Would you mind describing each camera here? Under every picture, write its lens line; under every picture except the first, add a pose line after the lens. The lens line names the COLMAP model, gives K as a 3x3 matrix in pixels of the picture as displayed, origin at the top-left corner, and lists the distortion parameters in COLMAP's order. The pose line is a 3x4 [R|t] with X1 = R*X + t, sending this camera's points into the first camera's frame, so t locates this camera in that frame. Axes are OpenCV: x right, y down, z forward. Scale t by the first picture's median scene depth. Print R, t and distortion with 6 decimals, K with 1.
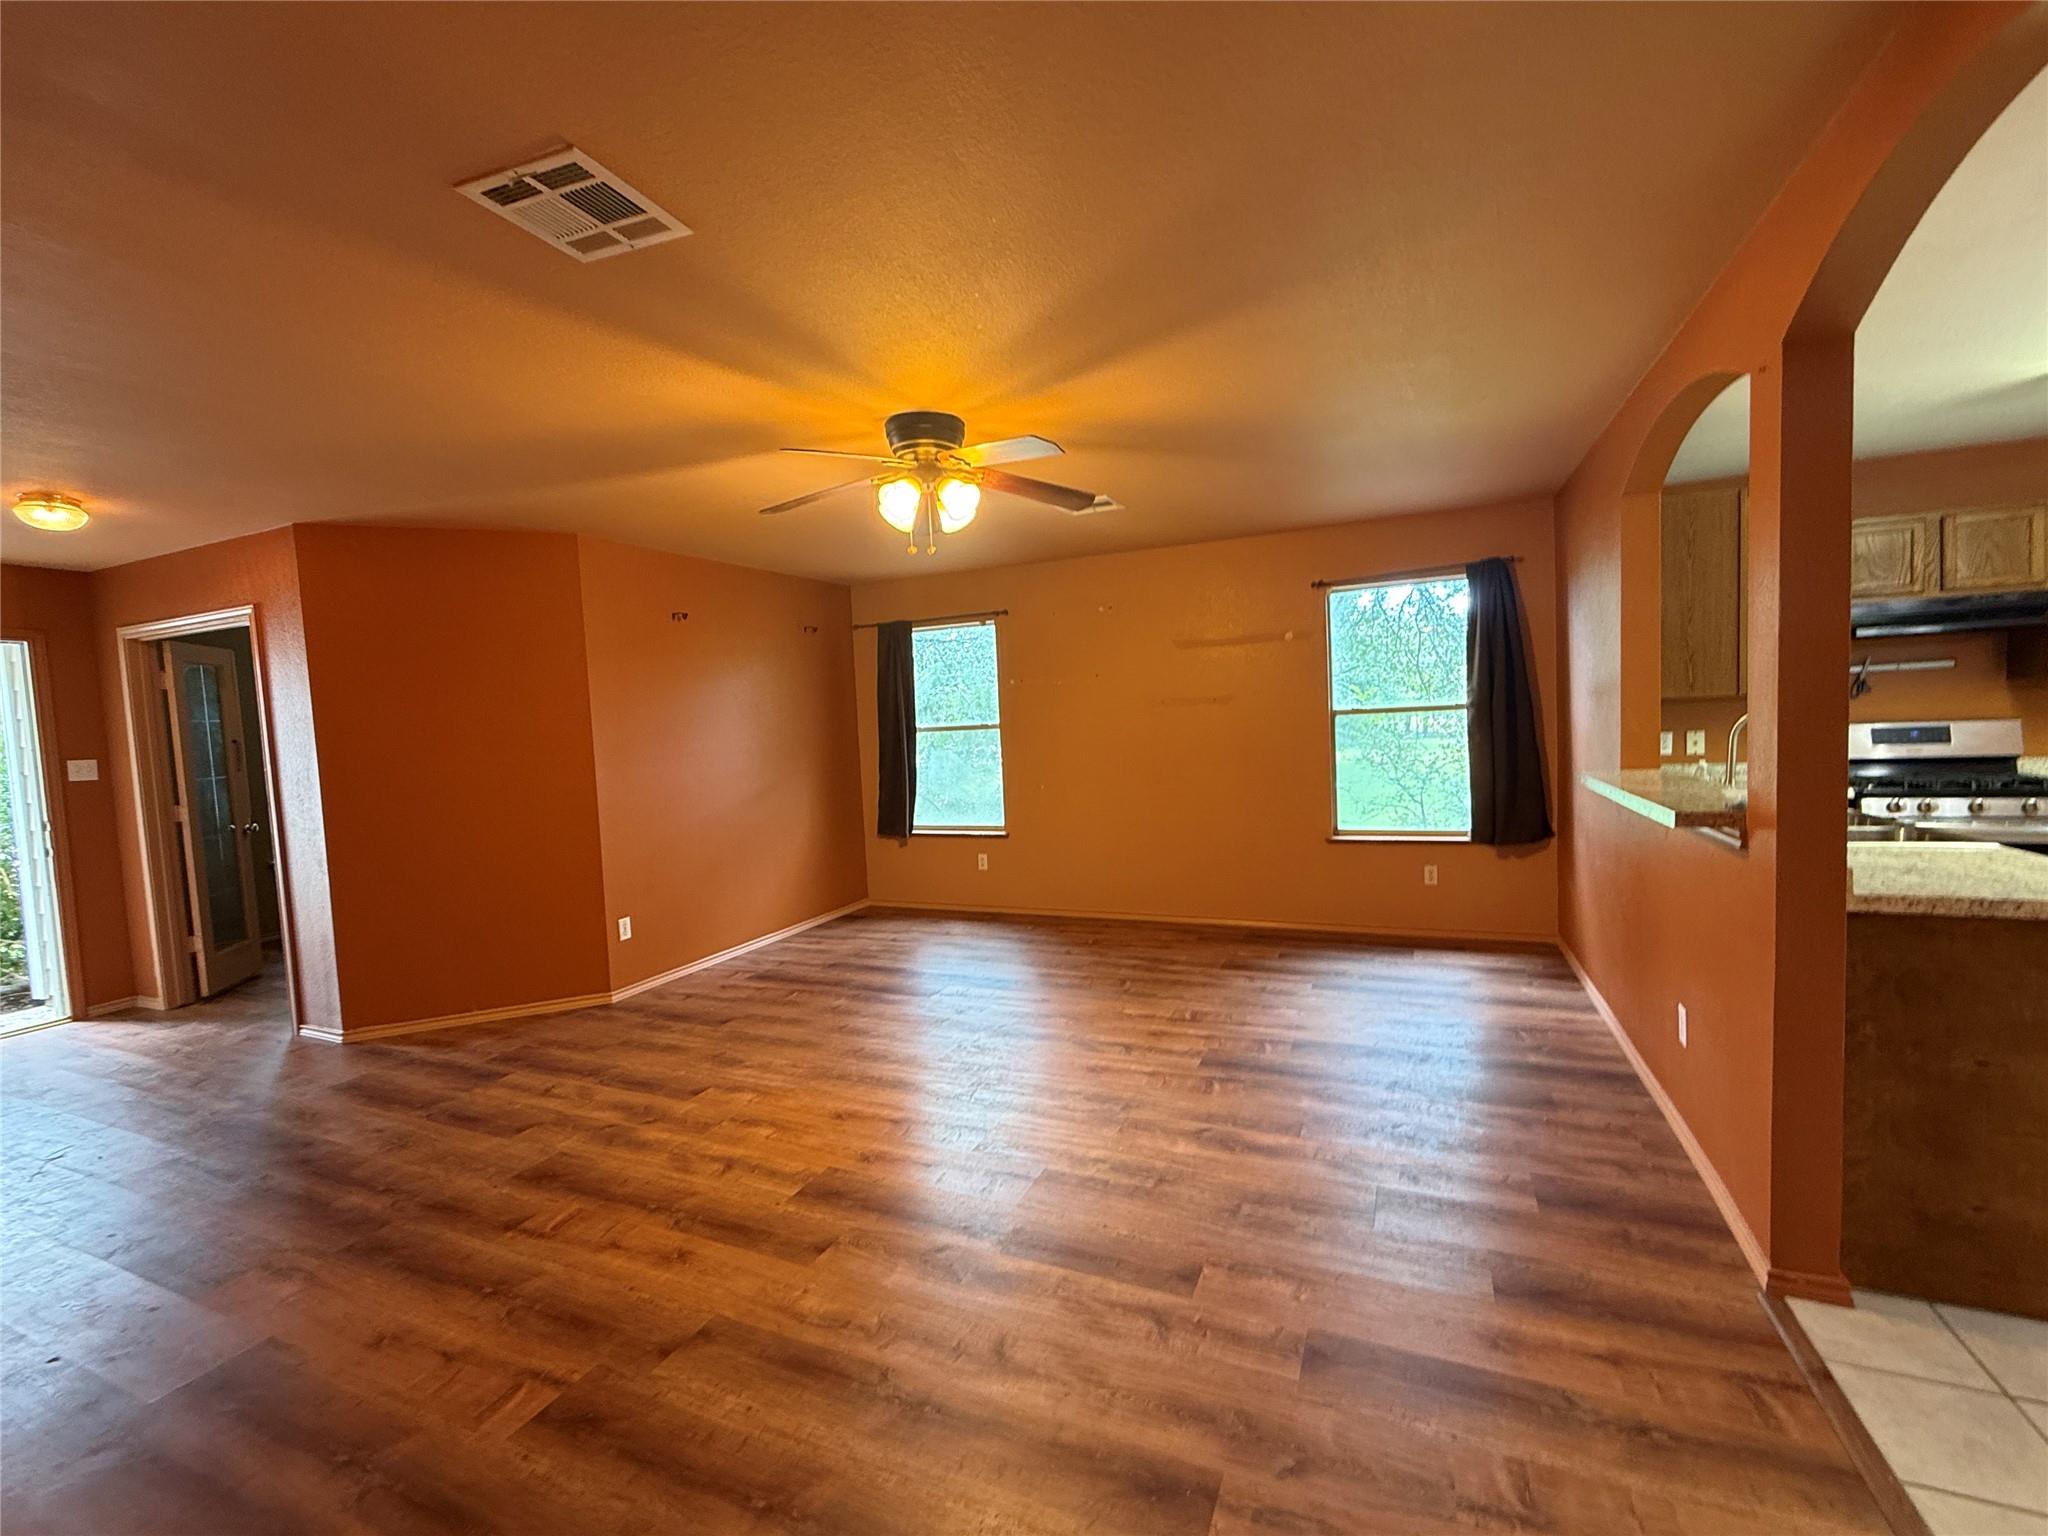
lens RADIAL K [[868.1, 0, 1027.0], [0, 868.1, 770.8], [0, 0, 1]] dist [0.001006, 0.000054]
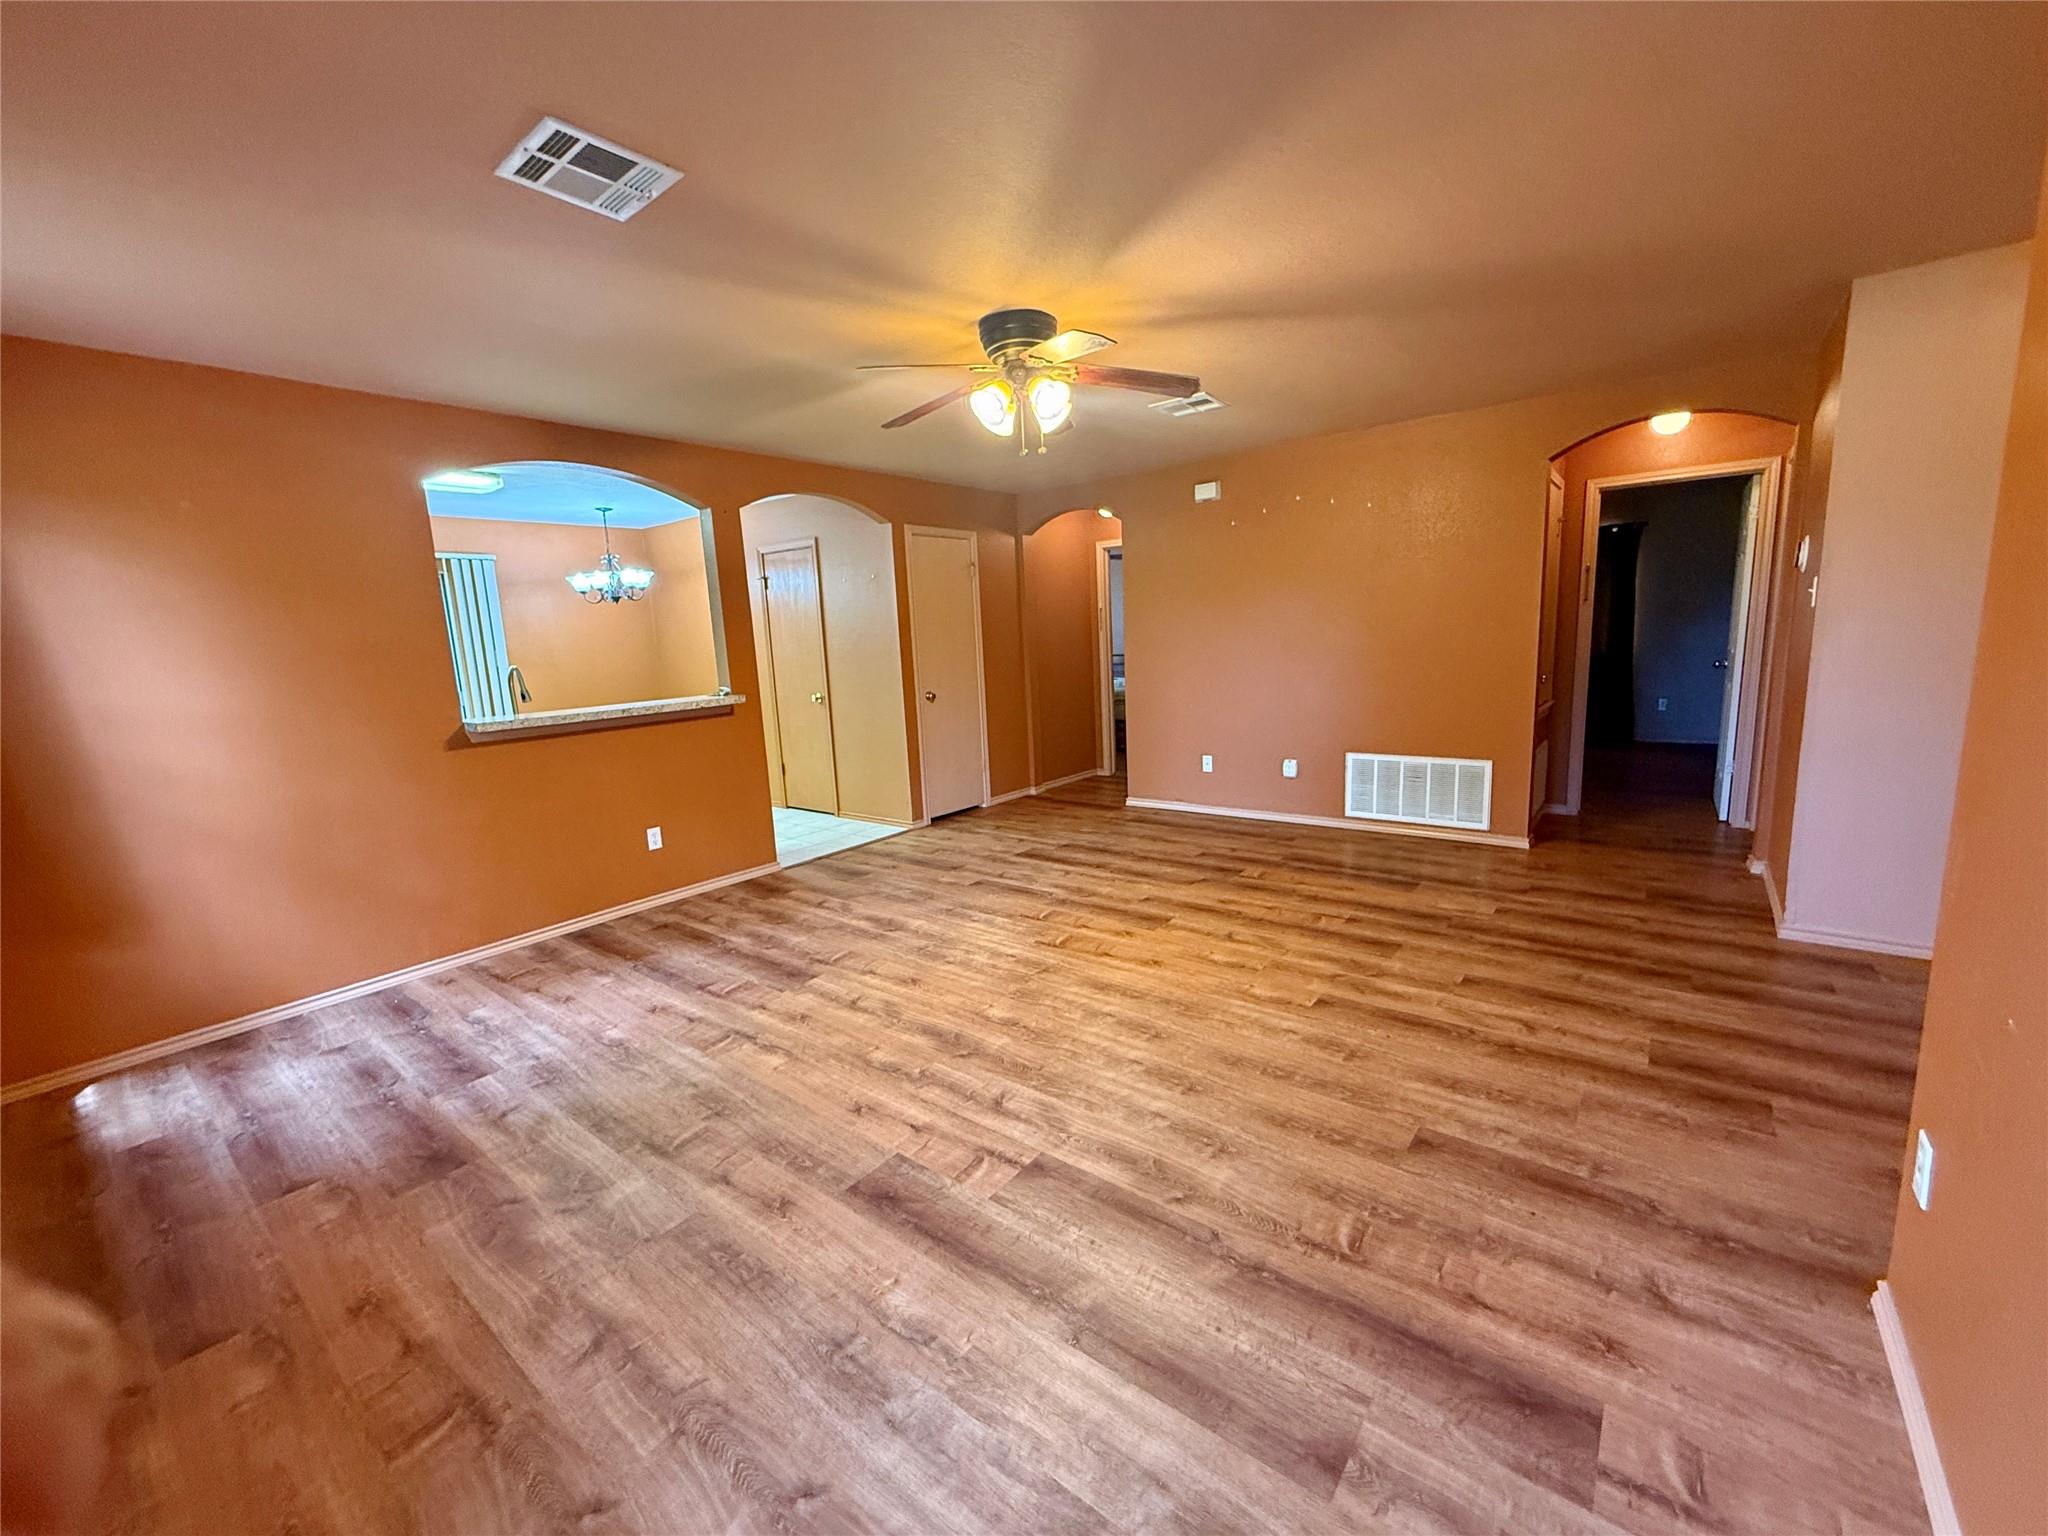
lens RADIAL K [[820.8, 0, 1019.3], [0, 820.8, 770.6], [0, 0, 1]] dist [-0.000665, 0.000748]
pose [[-0.962301, 0.051828, 0.267005, -0.345072], [0.111233, 0.970821, 0.212447, -0.095144], [-0.248203, 0.234137, -0.939987, 2.004432]]
